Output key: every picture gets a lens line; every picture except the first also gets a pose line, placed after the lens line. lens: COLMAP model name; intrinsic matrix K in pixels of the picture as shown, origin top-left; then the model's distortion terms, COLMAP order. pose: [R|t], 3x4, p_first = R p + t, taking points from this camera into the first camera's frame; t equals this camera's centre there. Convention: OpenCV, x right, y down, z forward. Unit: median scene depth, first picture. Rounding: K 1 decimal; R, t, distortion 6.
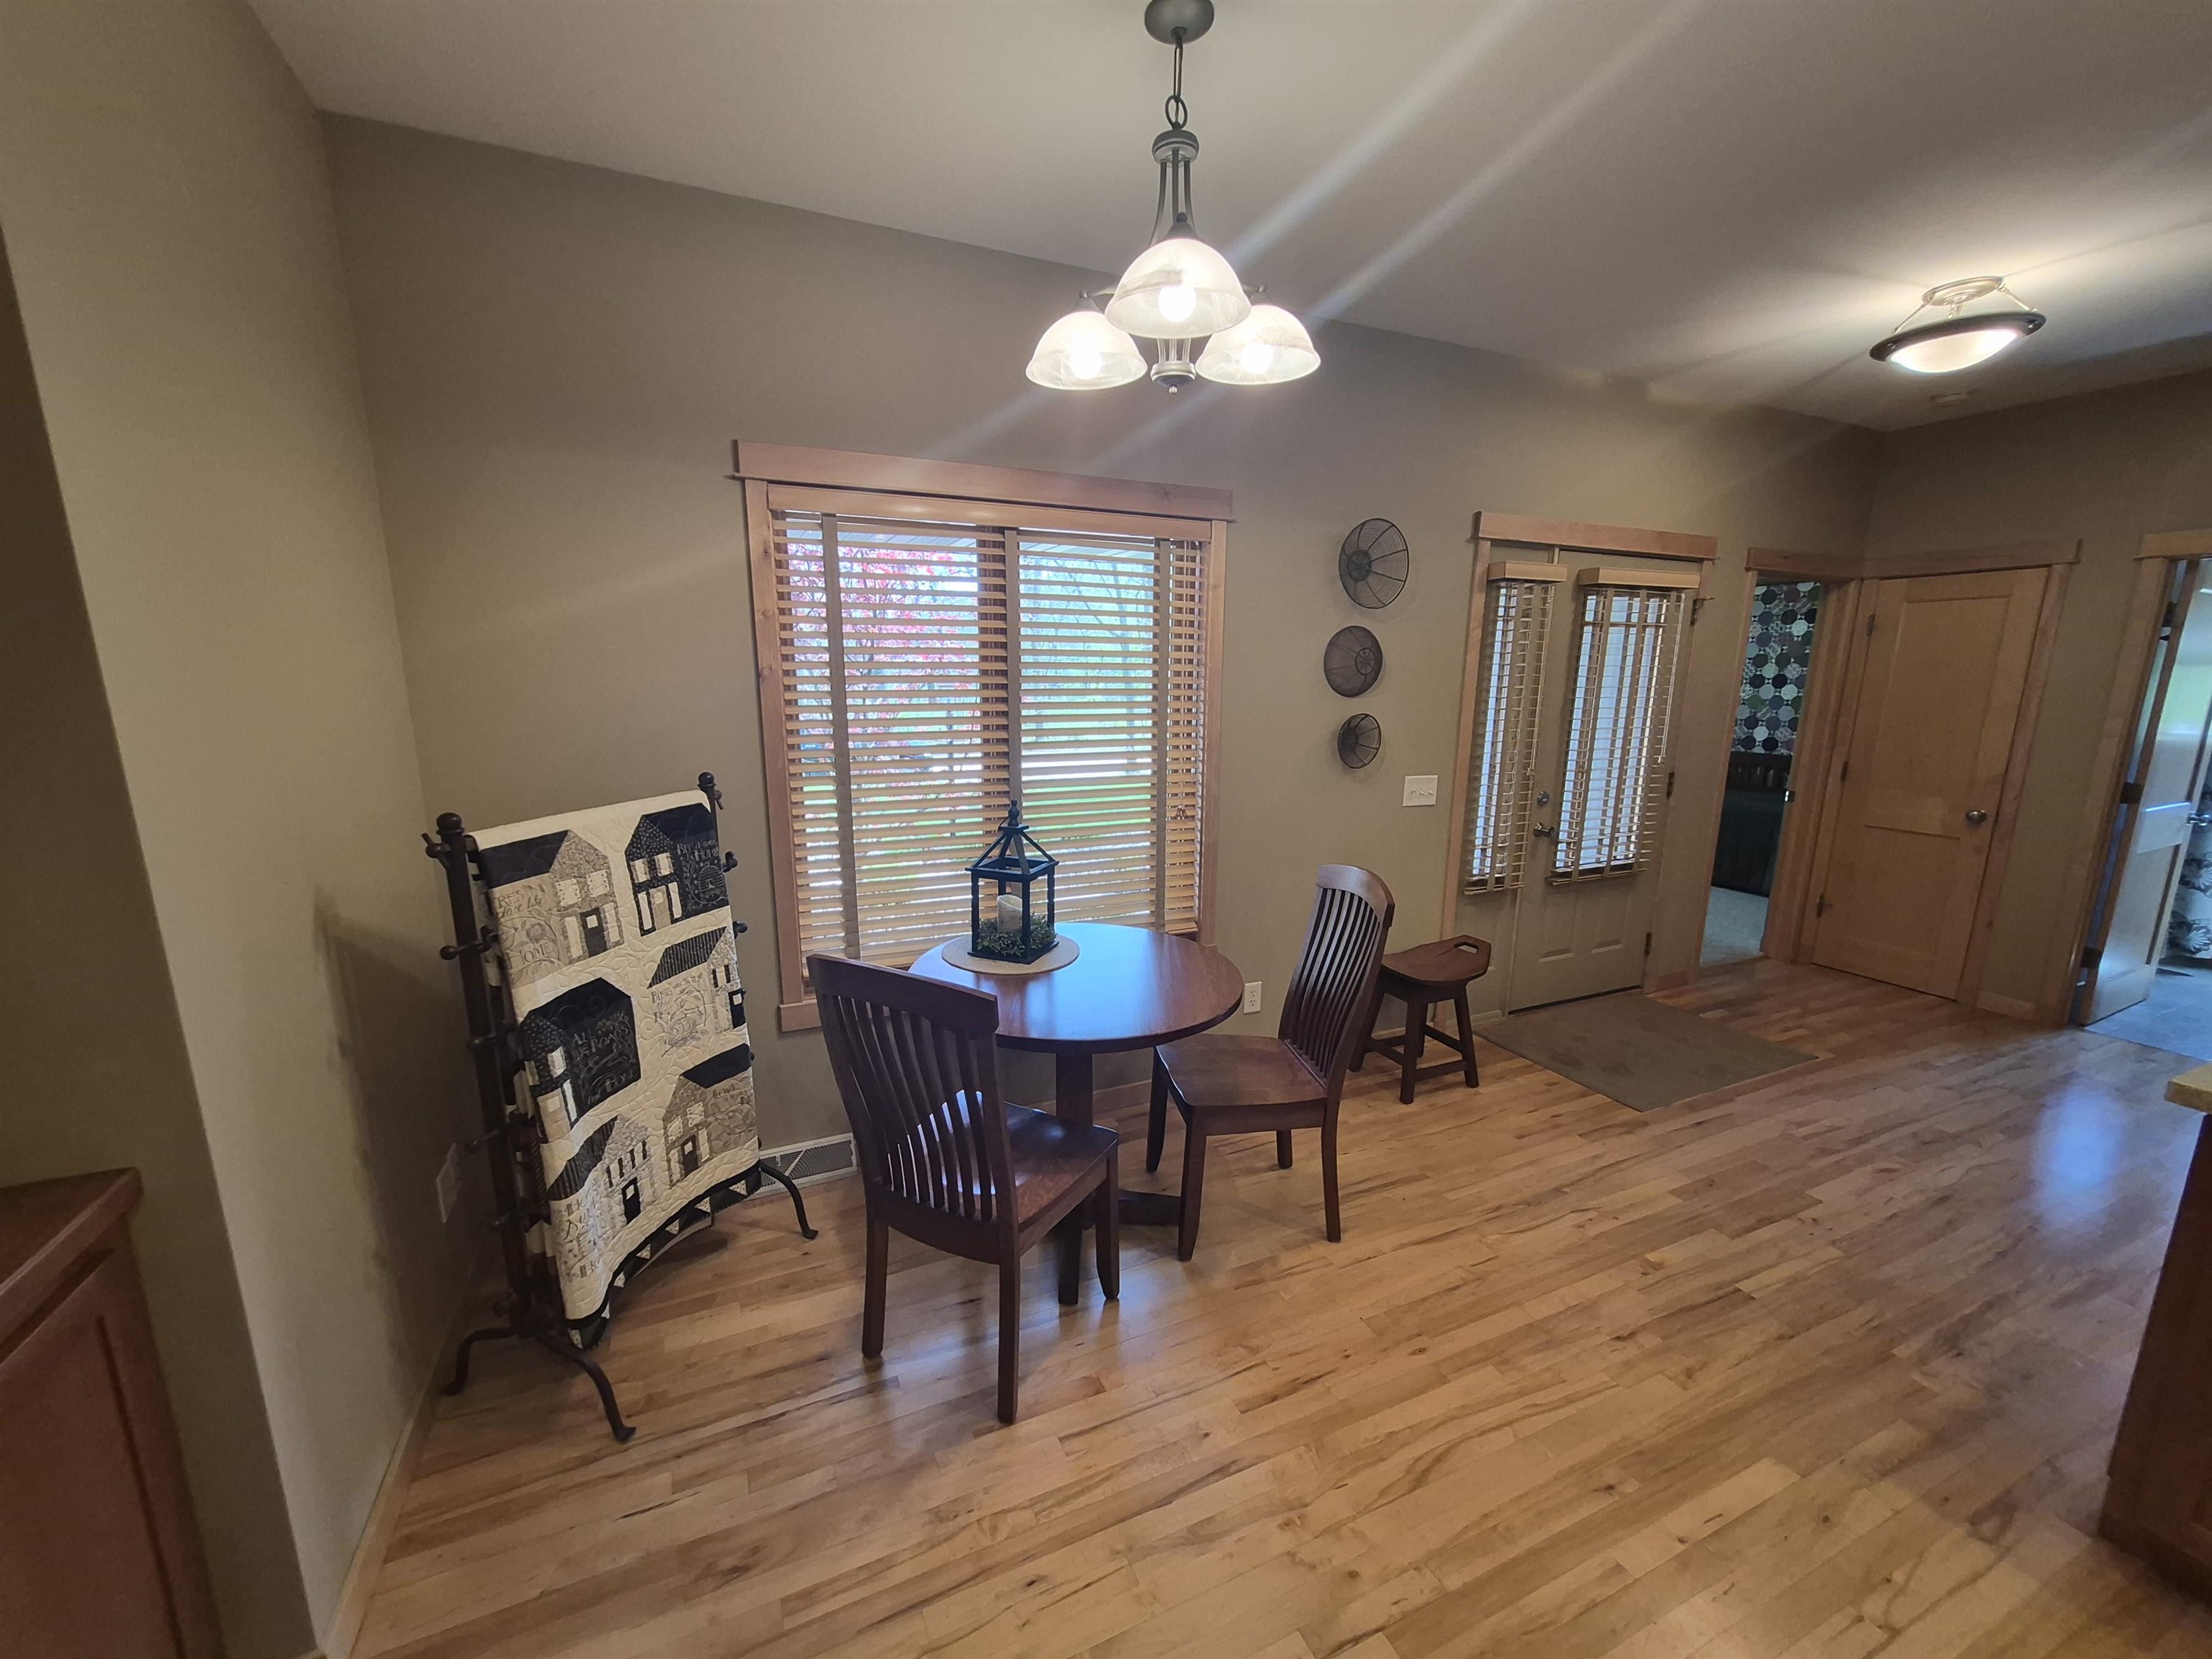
lens RADIAL K [[867.9, 0, 1084.8], [0, 867.9, 850.6], [0, 0, 1]] dist [0.005945, 0.000228]
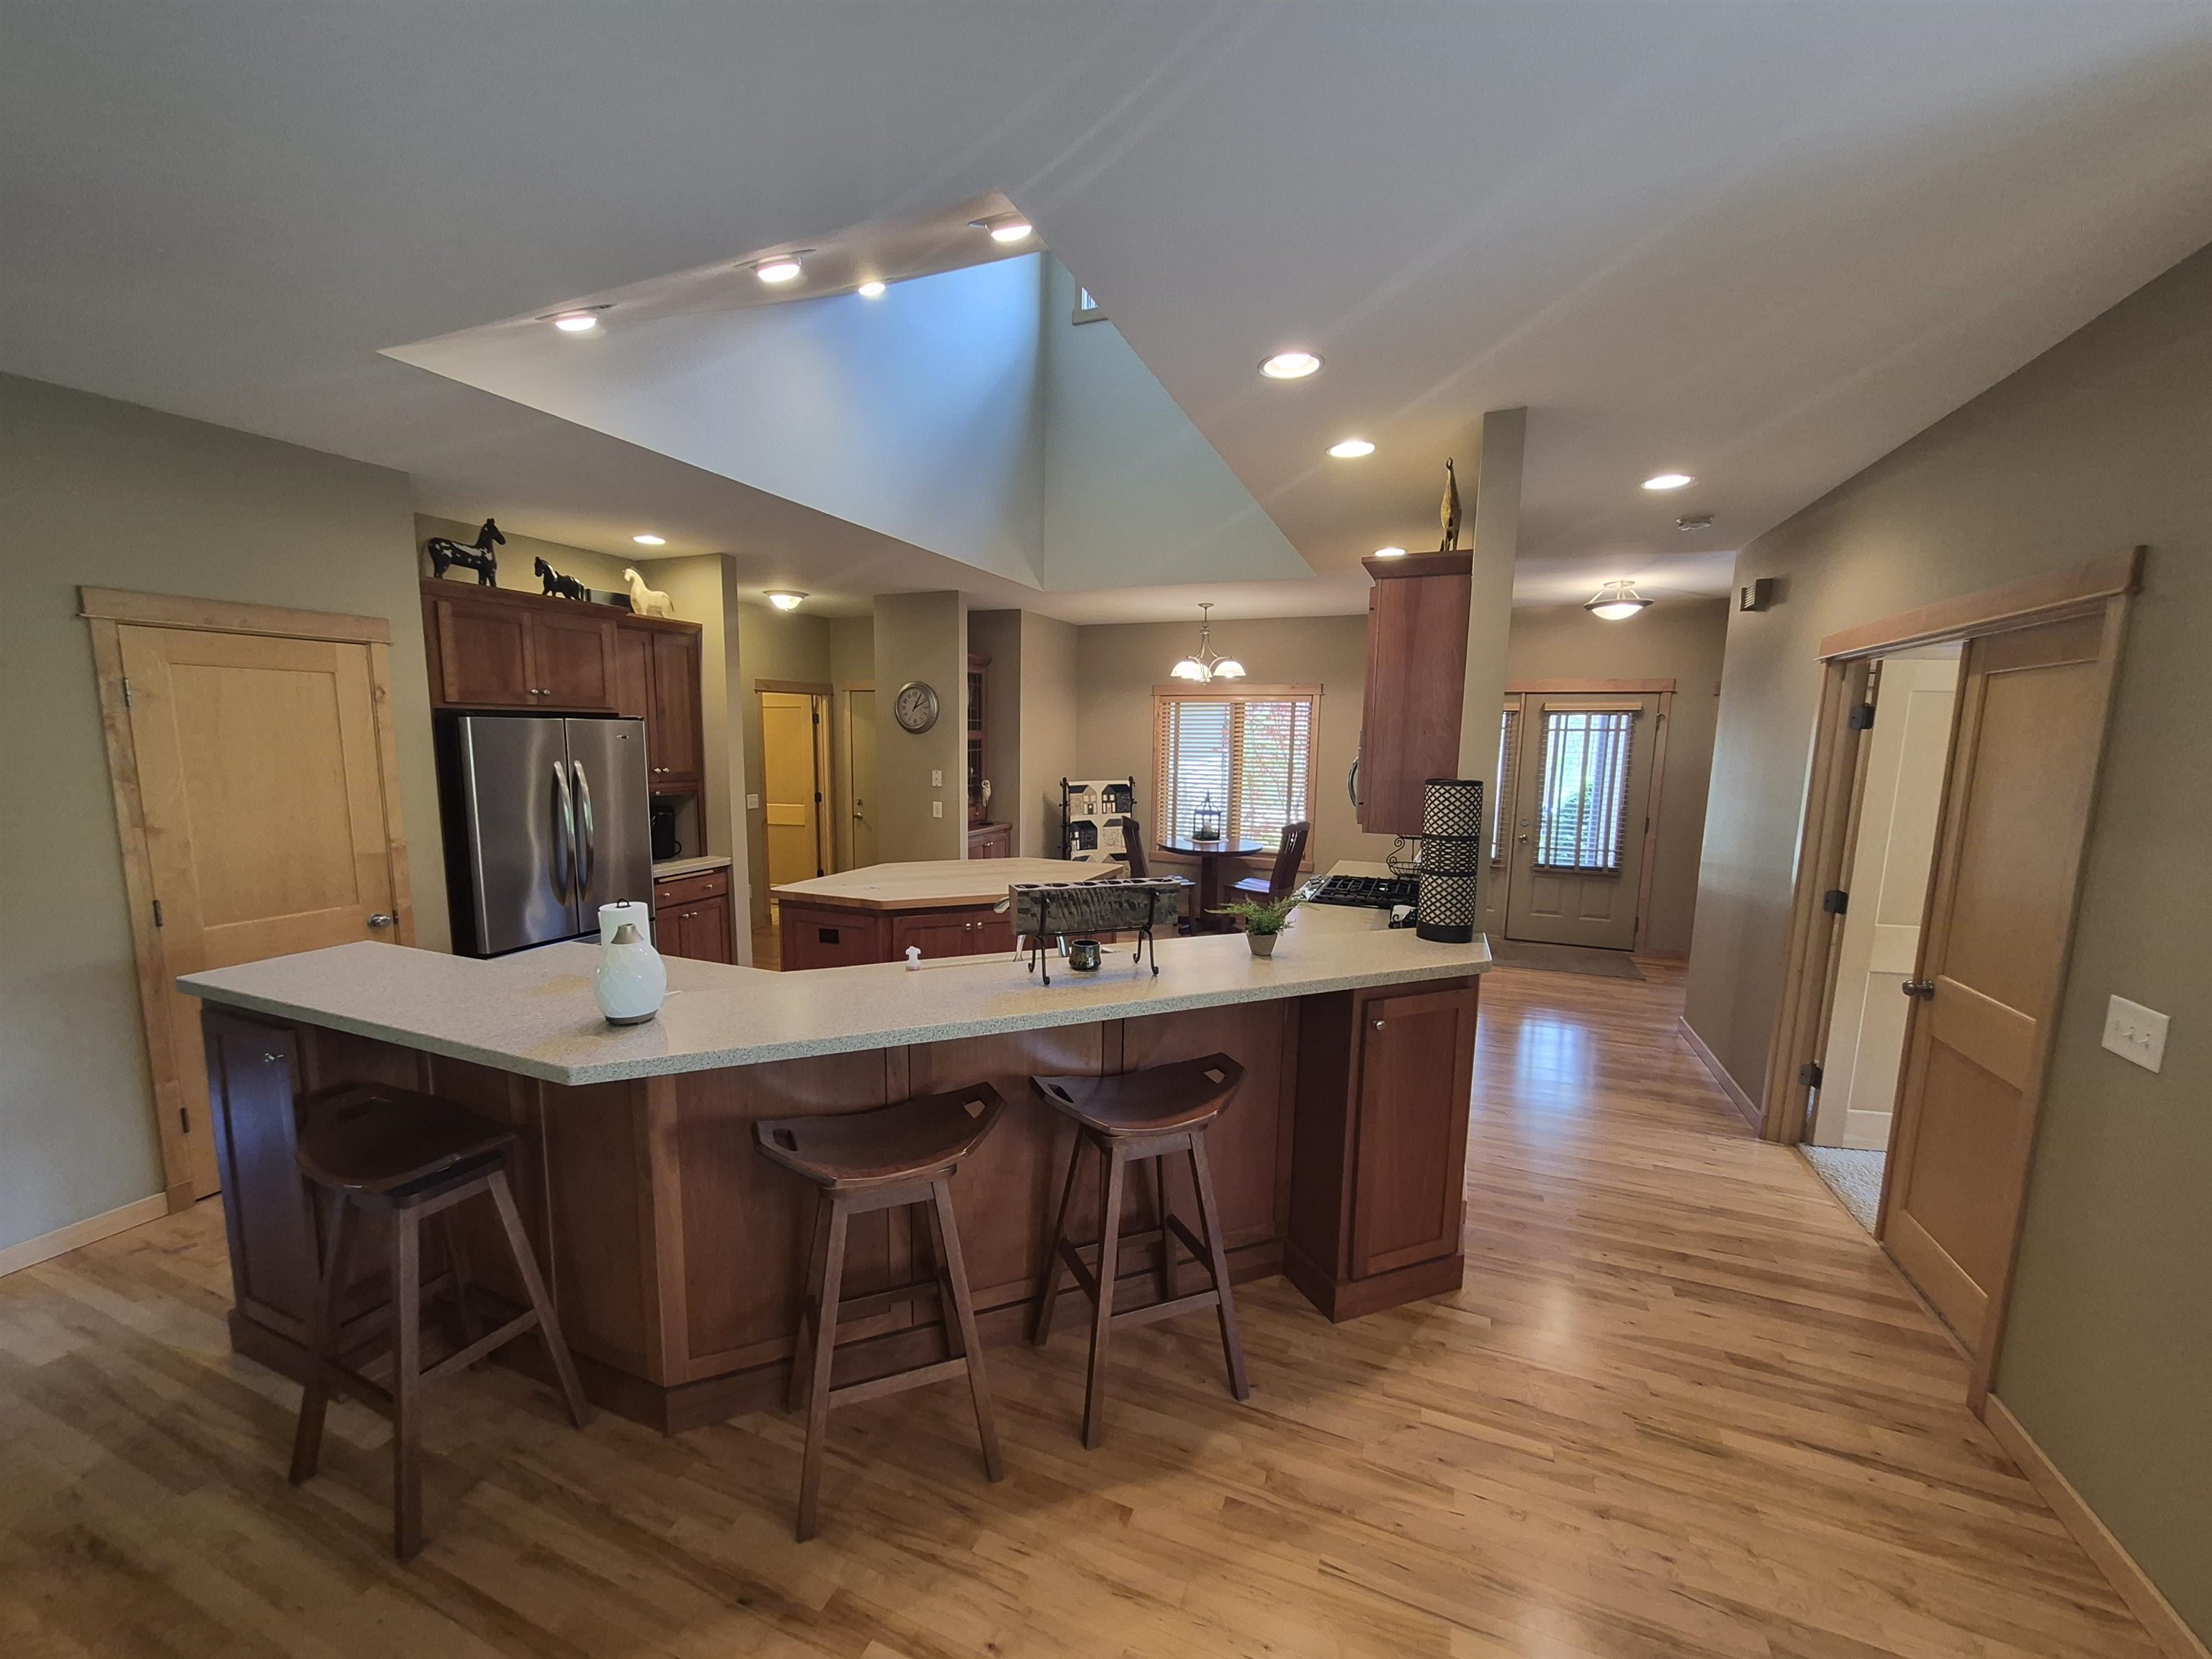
lens RADIAL K [[867.9, 0, 1093.5], [0, 867.9, 845.0], [0, 0, 1]] dist [0.005945, 0.000228]
pose [[0.692205, 0.100903, -0.714612, 2.229537], [-0.154292, 0.987975, -0.009952, 0.272879], [0.705015, 0.117148, 0.699450, -1.732208]]
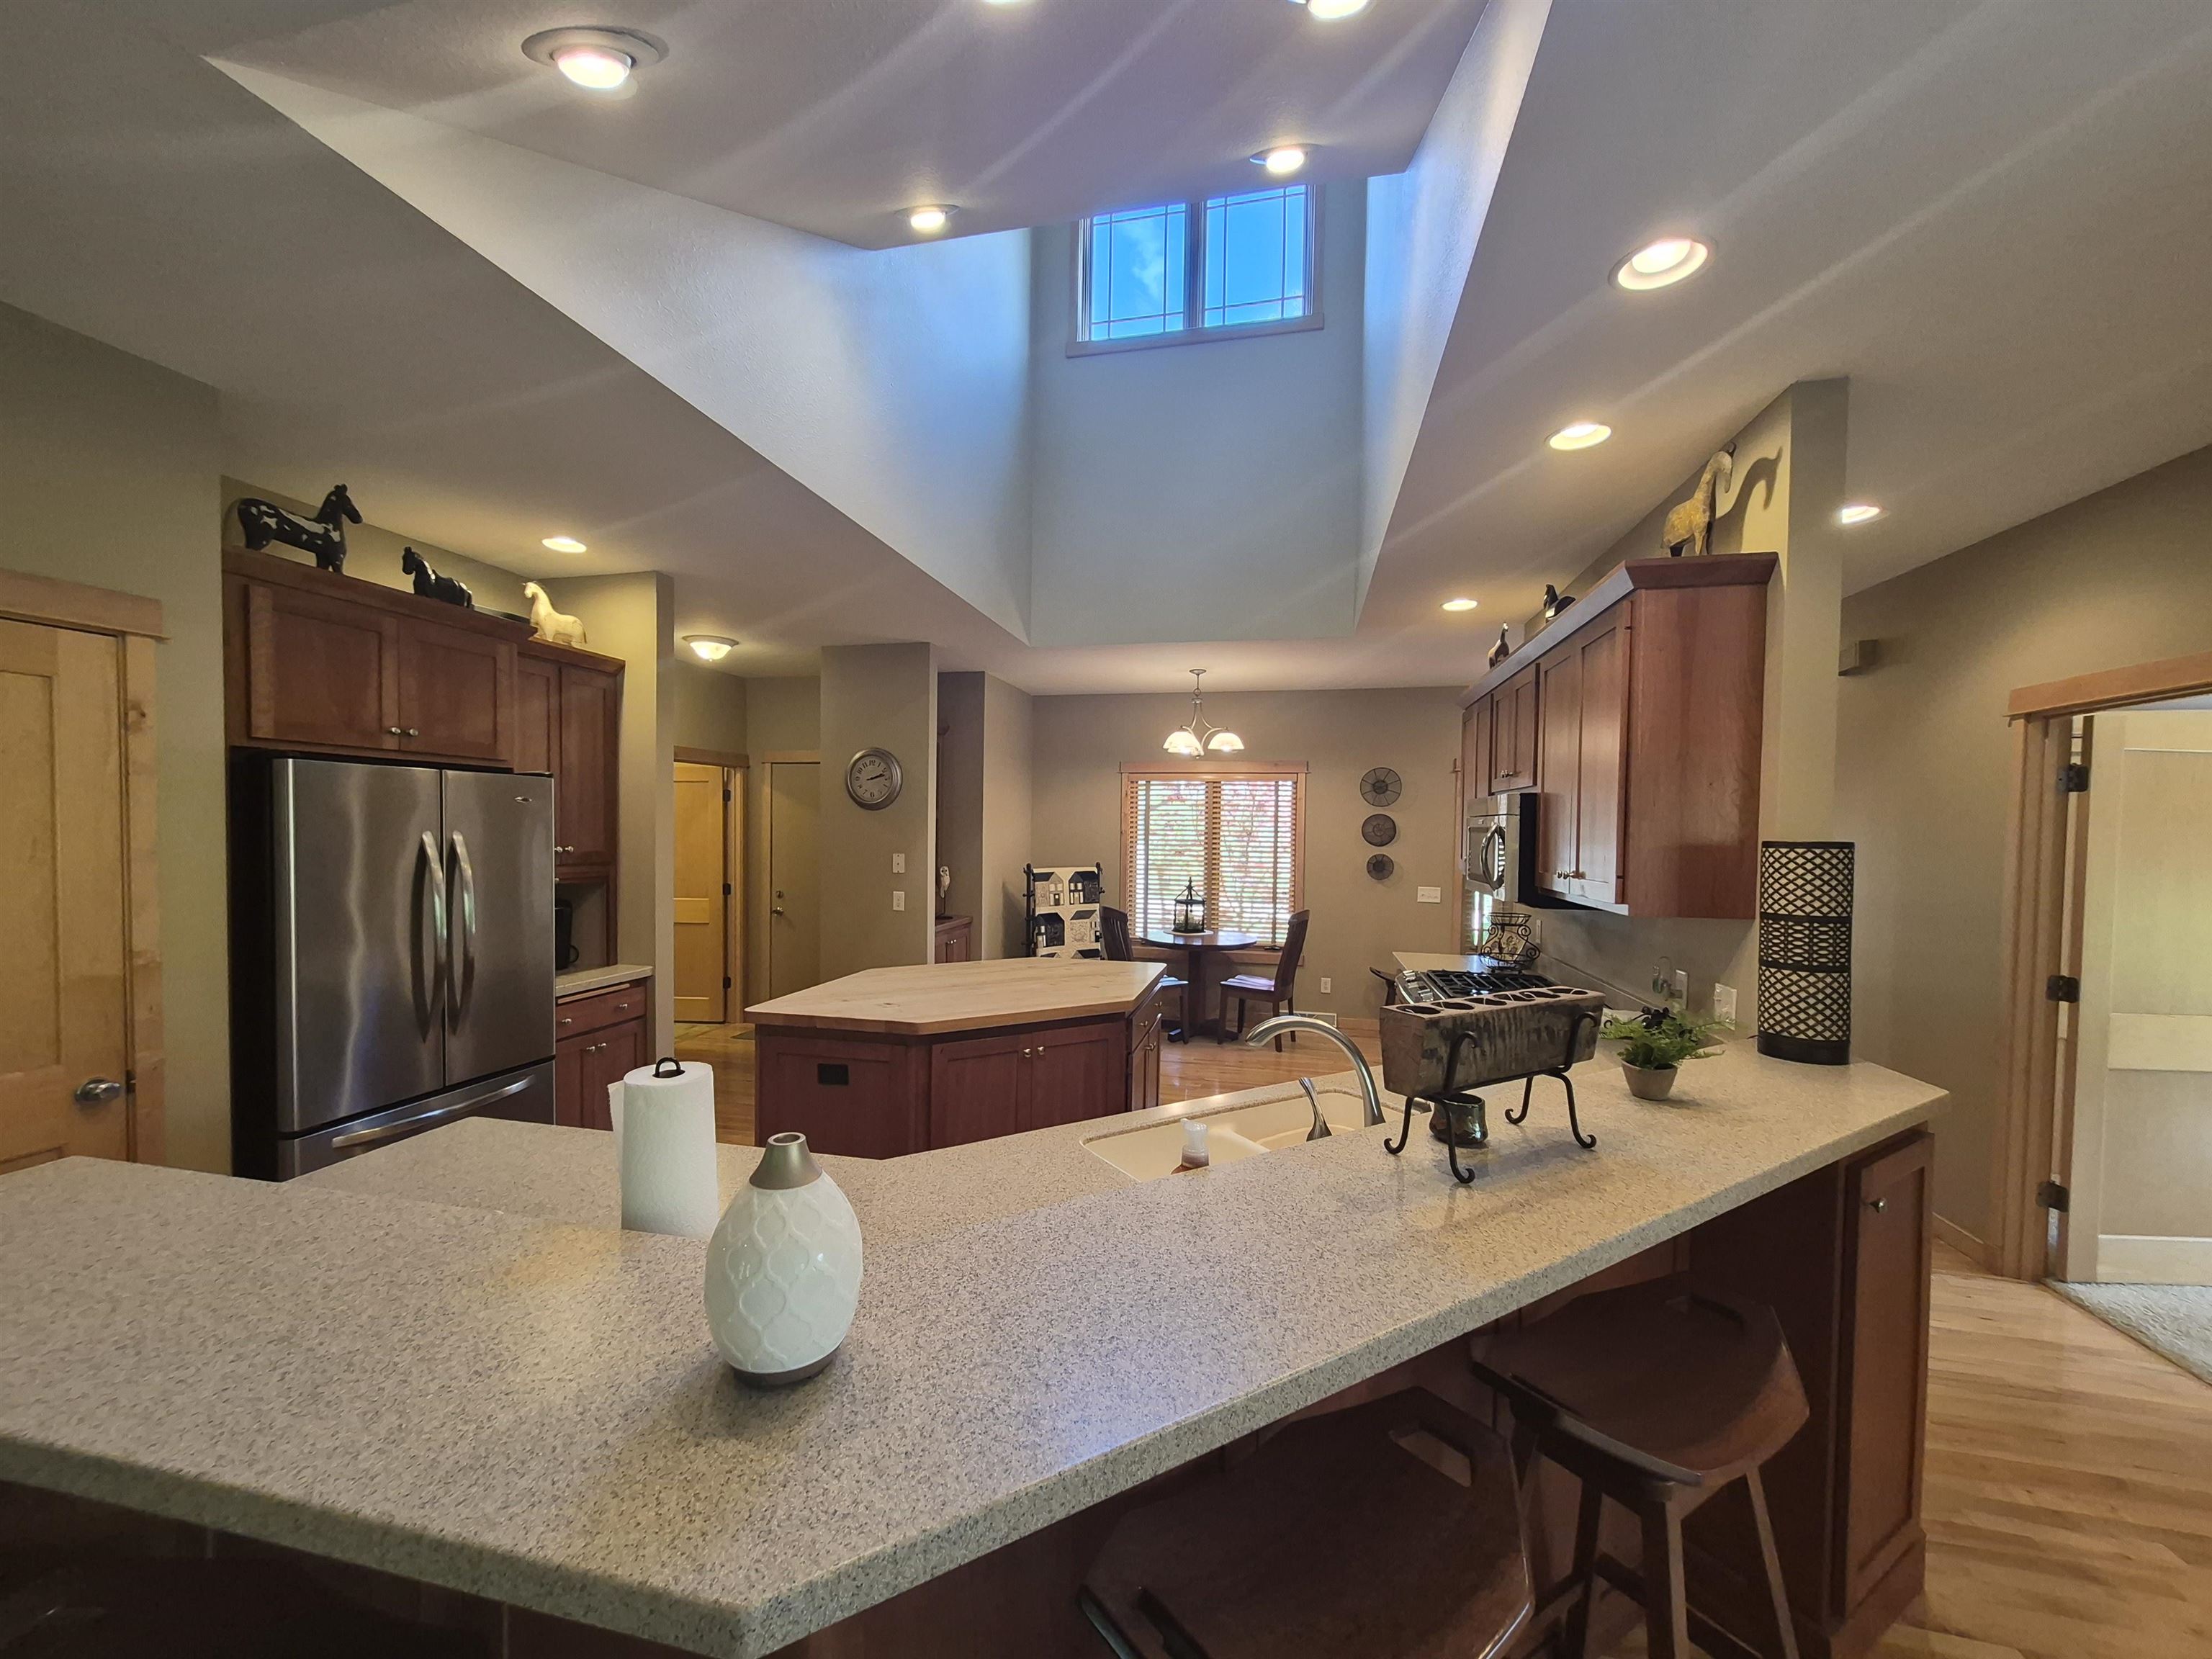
lens RADIAL K [[867.9, 0, 1092.1], [0, 867.9, 850.0], [0, 0, 1]] dist [0.005945, 0.000228]
pose [[0.799955, 0.024628, -0.599554, 1.590784], [-0.131628, 0.982024, -0.135286, 0.328517], [0.585445, 0.187141, 0.788817, -1.685967]]
